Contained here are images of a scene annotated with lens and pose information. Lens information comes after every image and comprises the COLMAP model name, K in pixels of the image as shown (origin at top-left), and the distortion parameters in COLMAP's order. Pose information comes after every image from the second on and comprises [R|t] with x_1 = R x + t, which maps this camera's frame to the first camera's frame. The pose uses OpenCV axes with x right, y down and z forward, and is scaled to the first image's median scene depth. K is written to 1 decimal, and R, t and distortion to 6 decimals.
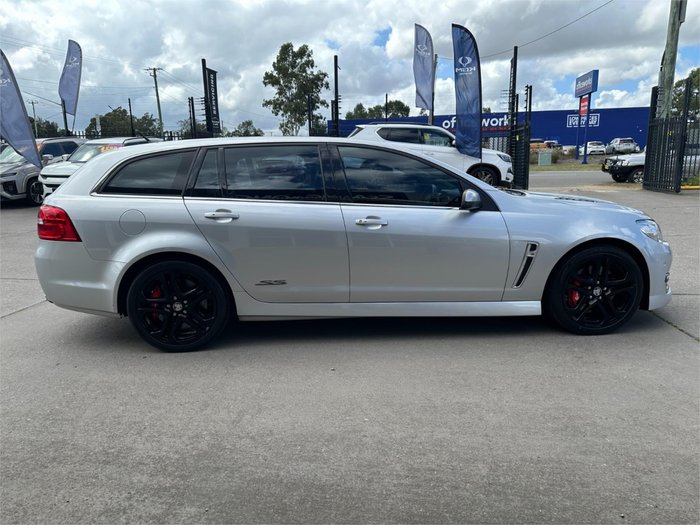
lens RADIAL K [[494.5, 0, 355.0], [0, 494.5, 259.7], [0, 0, 1]] dist [0.032084, -0.040324]
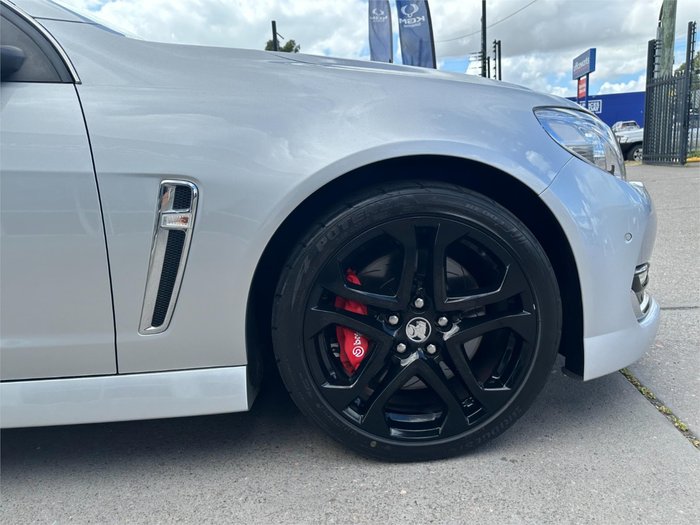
lens RADIAL K [[494.5, 0, 346.3], [0, 494.5, 265.7], [0, 0, 1]] dist [0.032084, -0.040324]
pose [[0.998973, -0.037607, -0.025278, 0.119226], [0.037975, 0.999177, 0.014233, 0.004134], [0.024722, -0.015178, 0.999579, 0.179266]]
